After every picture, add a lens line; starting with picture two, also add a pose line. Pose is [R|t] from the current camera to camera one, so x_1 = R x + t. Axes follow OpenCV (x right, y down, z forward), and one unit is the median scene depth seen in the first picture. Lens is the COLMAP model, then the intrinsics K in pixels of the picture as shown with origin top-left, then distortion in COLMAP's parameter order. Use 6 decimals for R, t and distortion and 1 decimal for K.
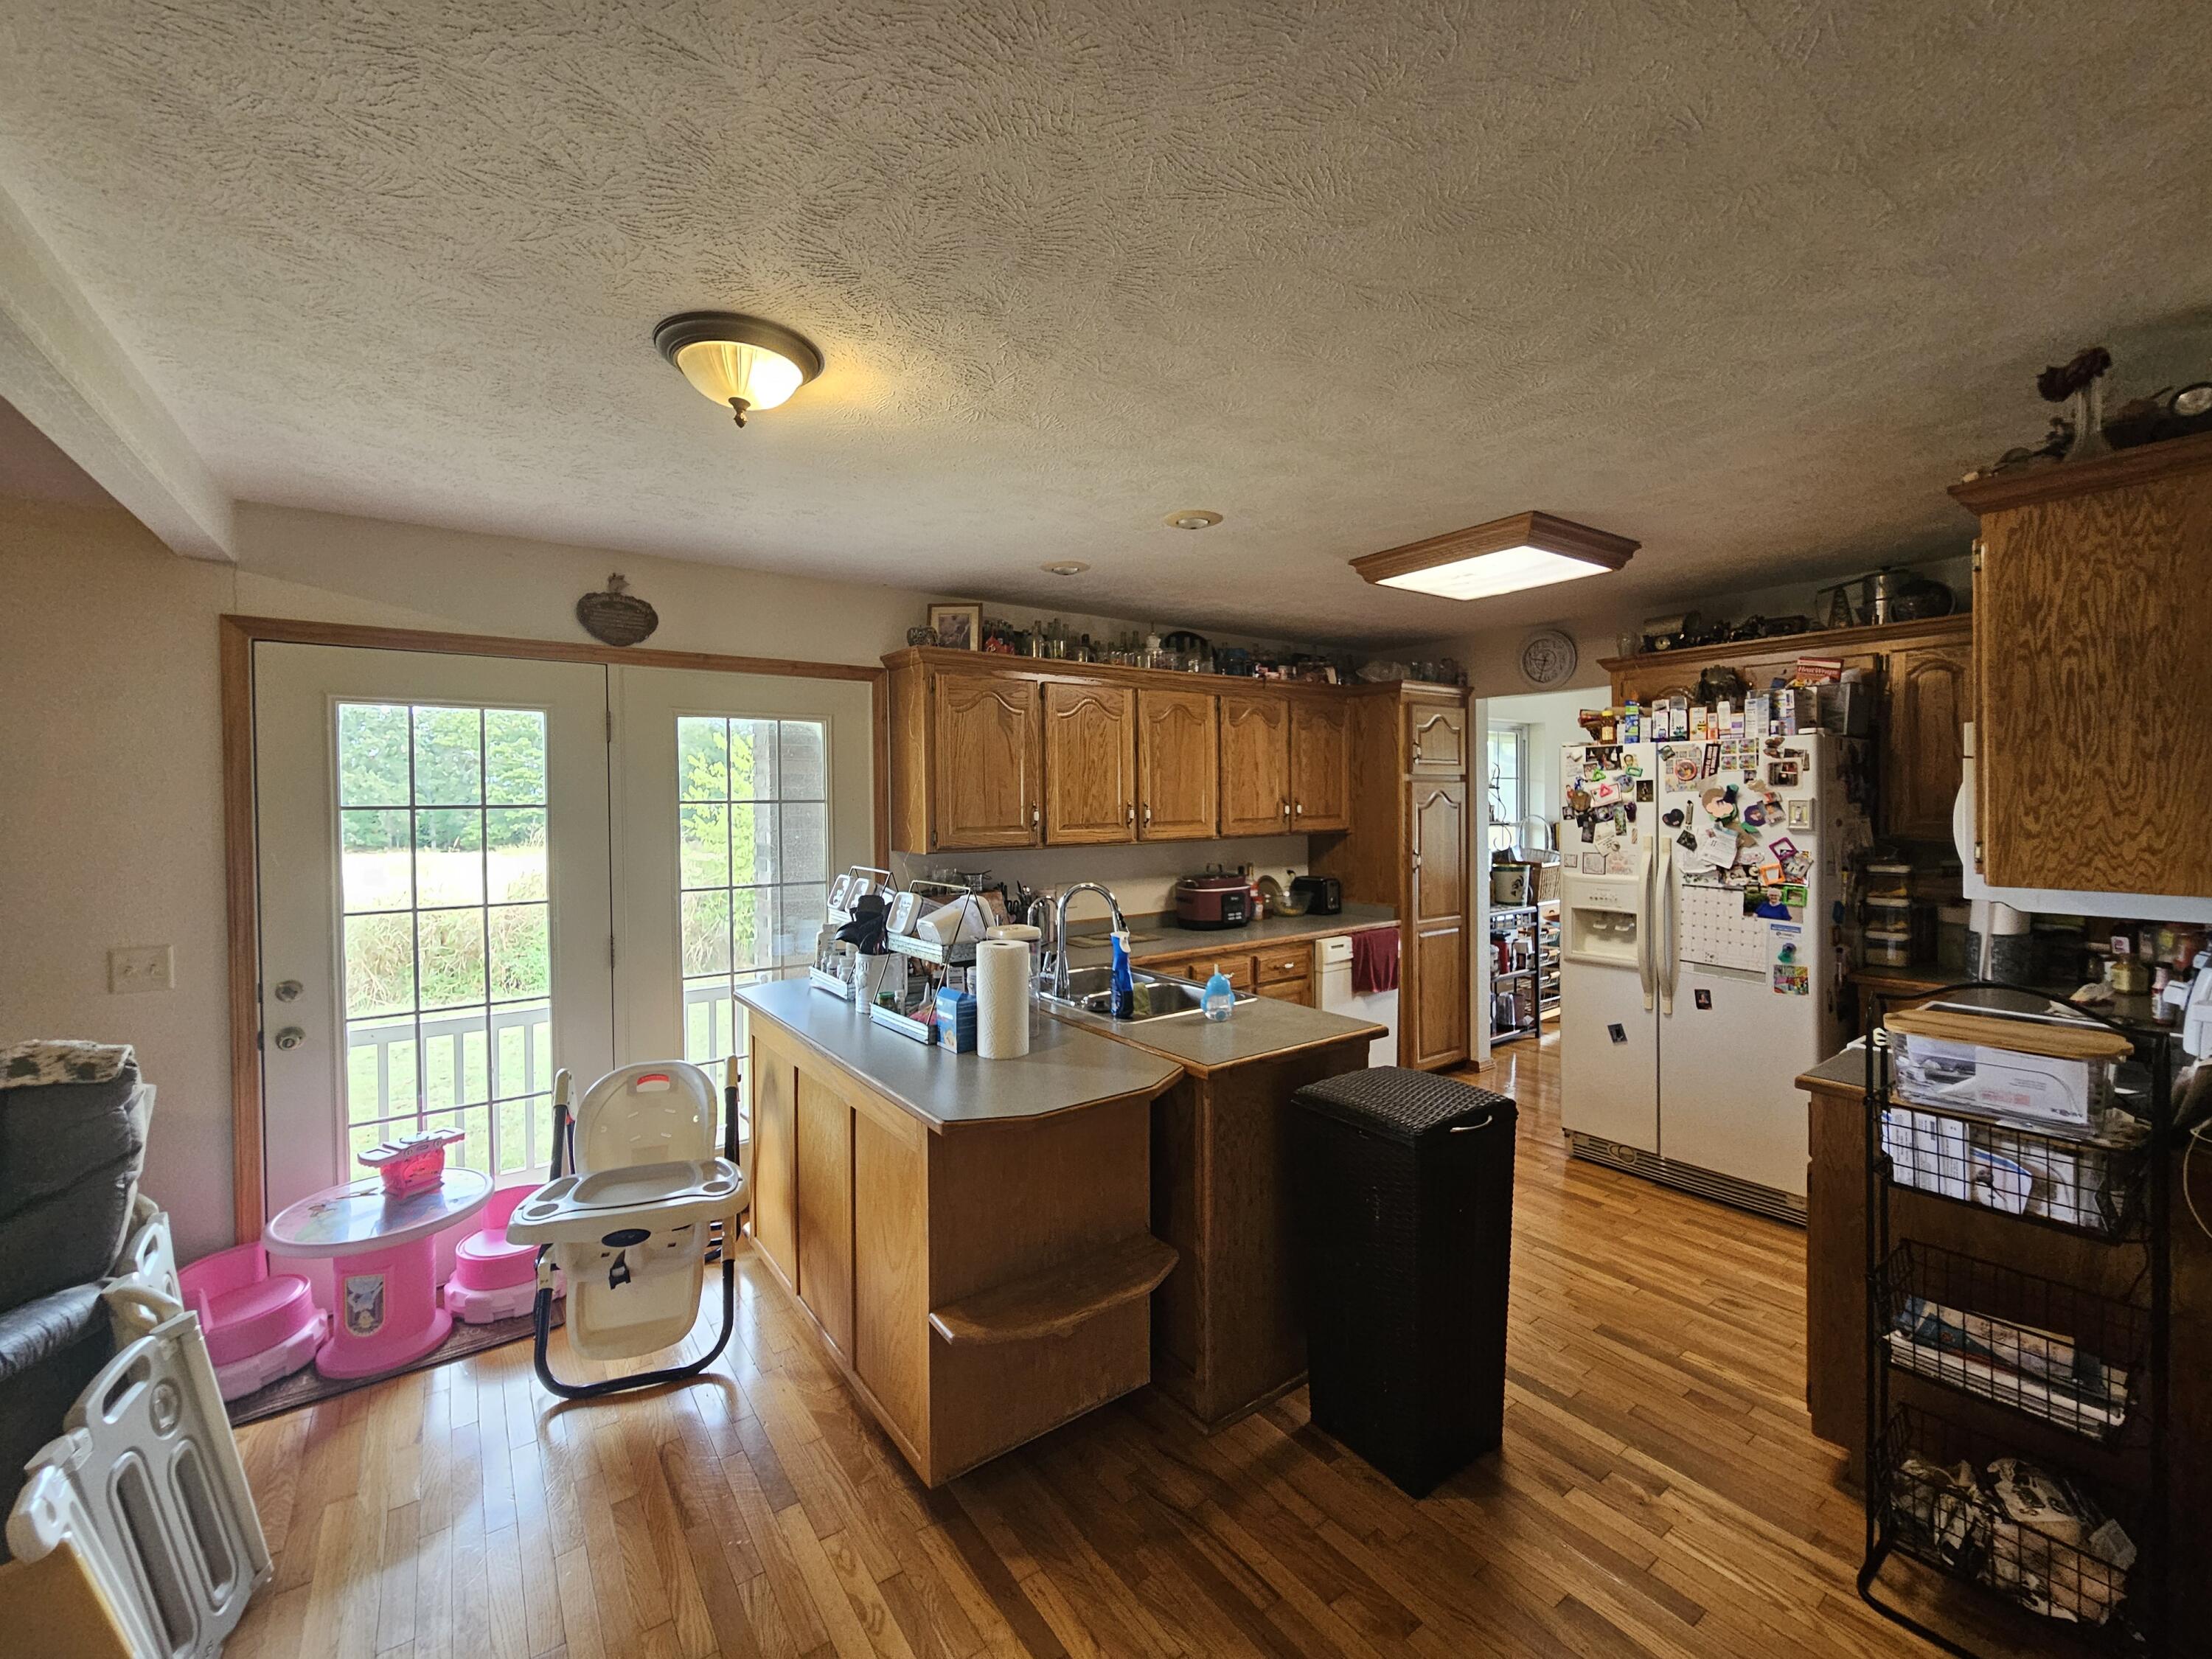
lens RADIAL K [[916.3, 0, 1109.8], [0, 916.3, 810.5], [0, 0, 1]] dist [-0.001513, -0.000088]
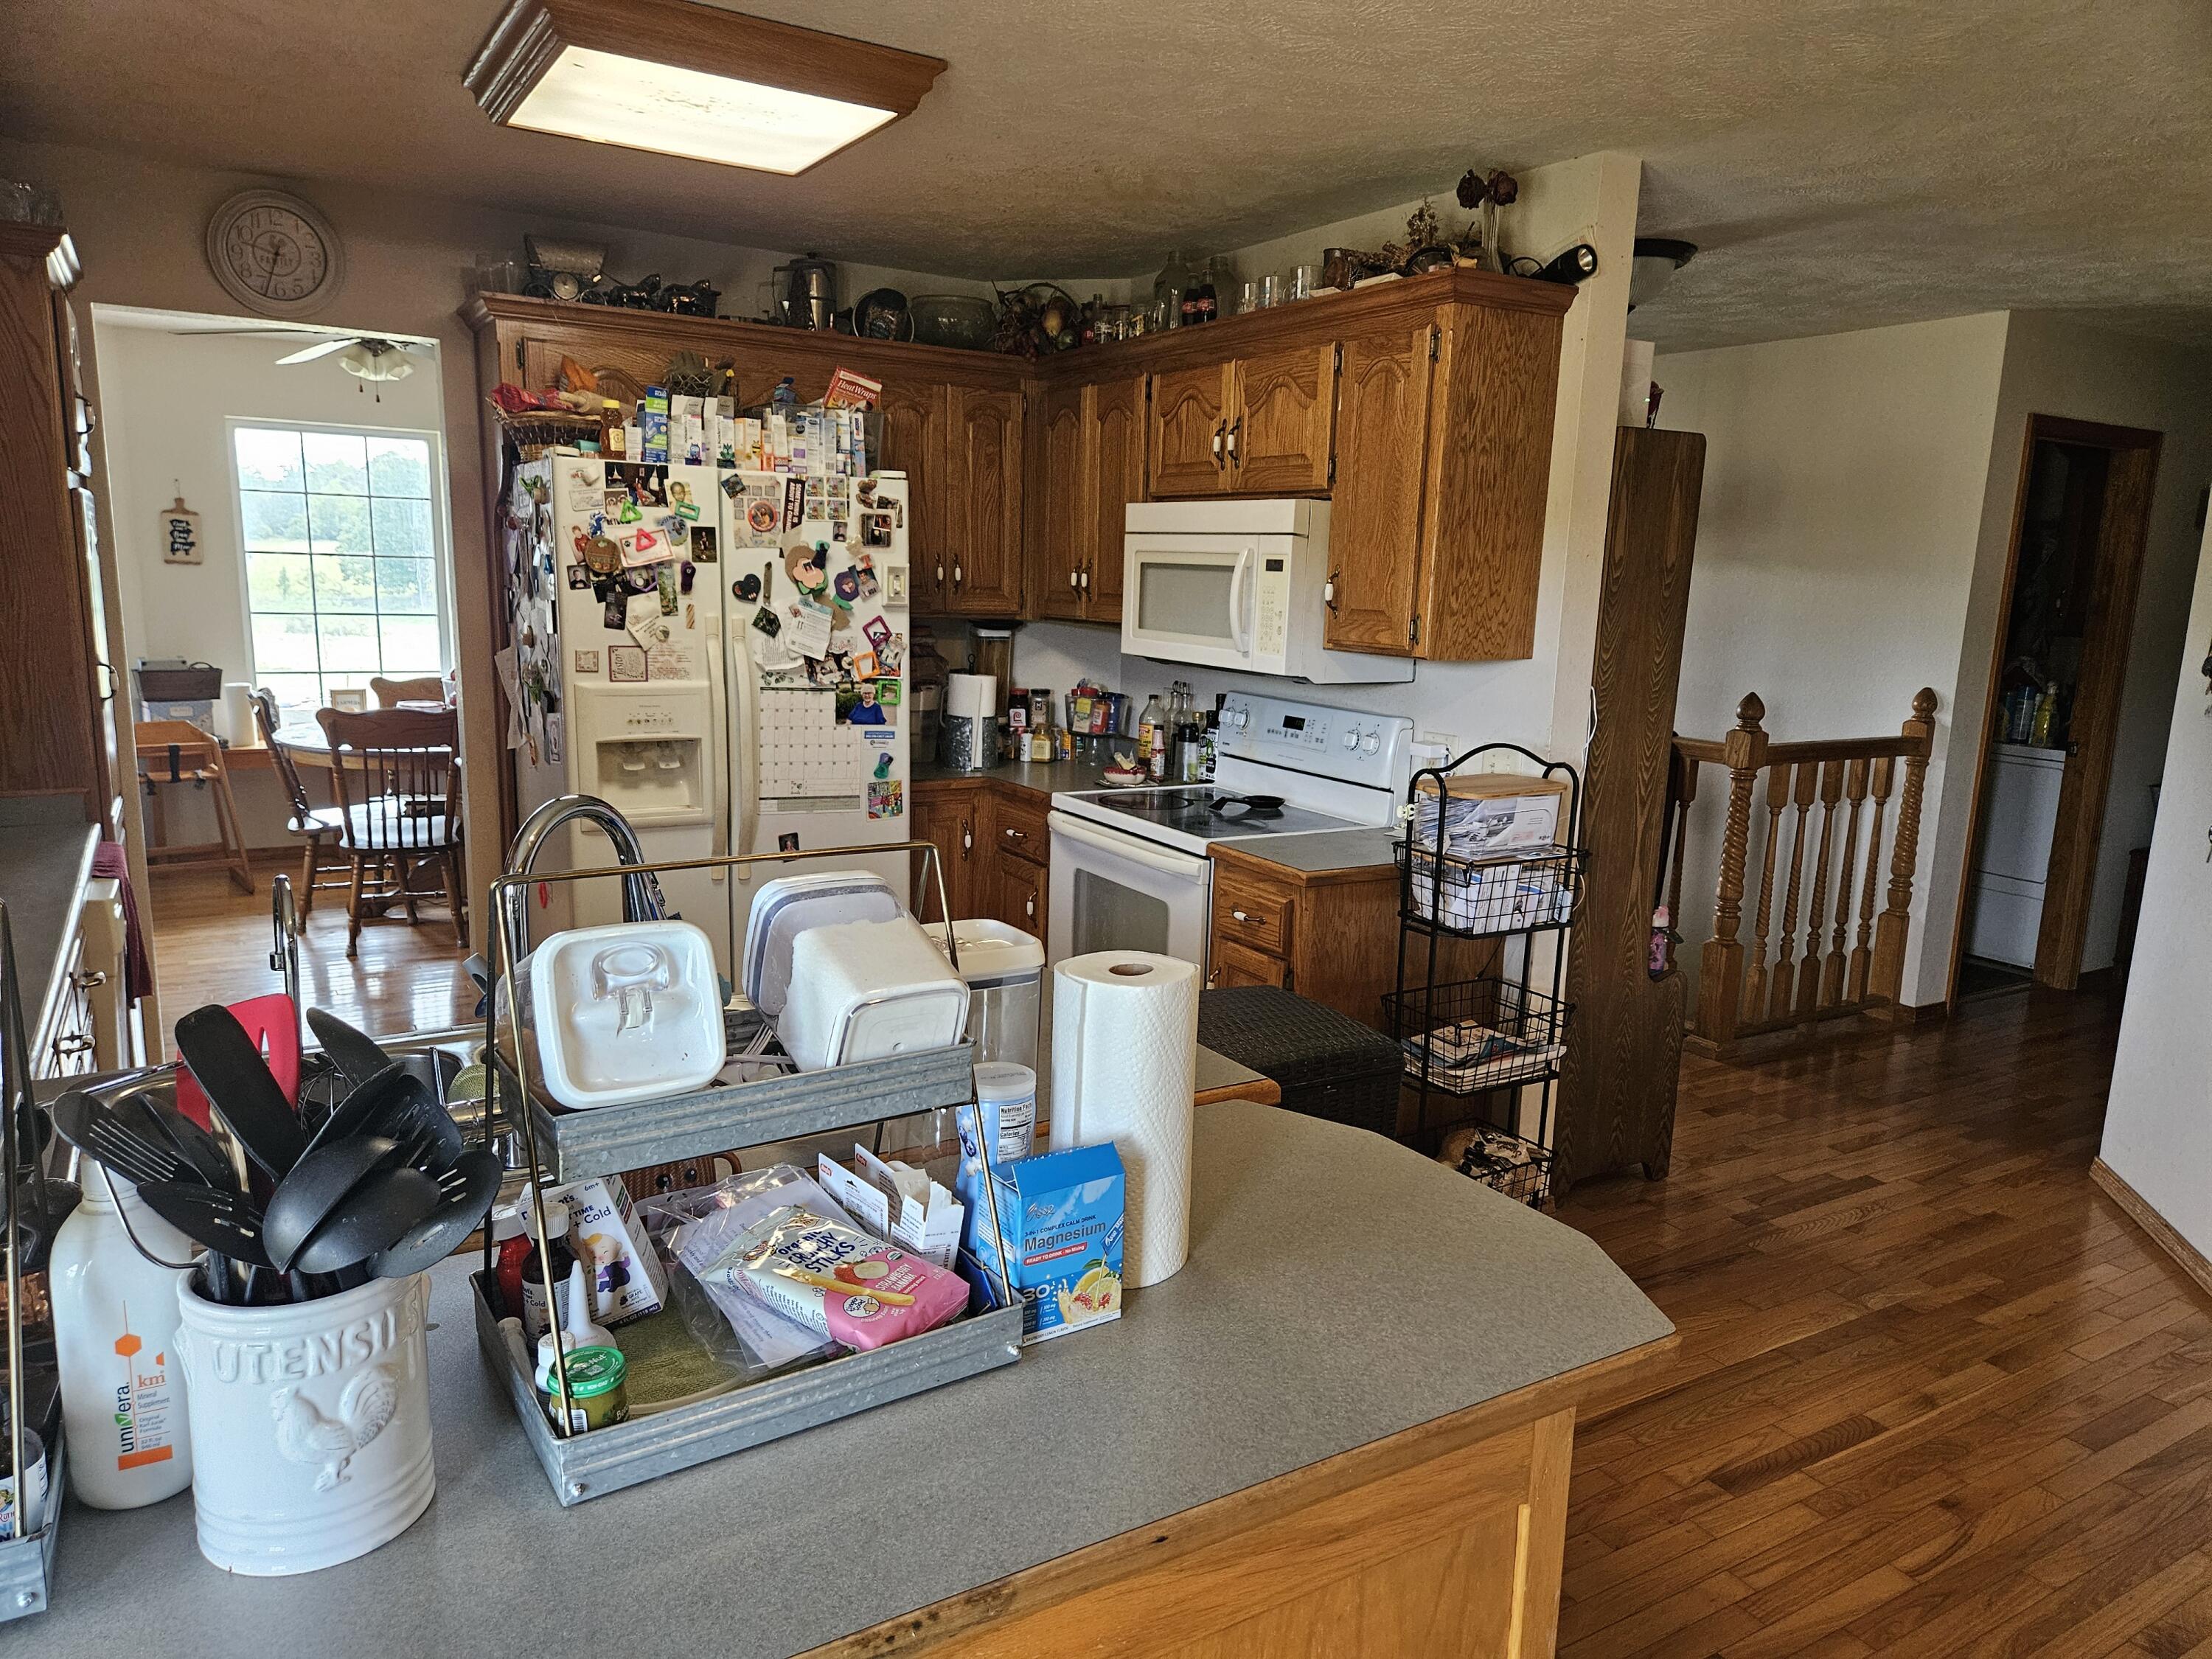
lens RADIAL K [[1451.6, 0, 1102.3], [0, 1451.6, 867.9], [0, 0, 1]] dist [0.018792, 0.000419]
pose [[0.080714, -0.185871, 0.979253, -0.460270], [-0.020419, 0.981944, 0.188065, 0.003947], [-0.996528, -0.035175, 0.075462, 0.693124]]
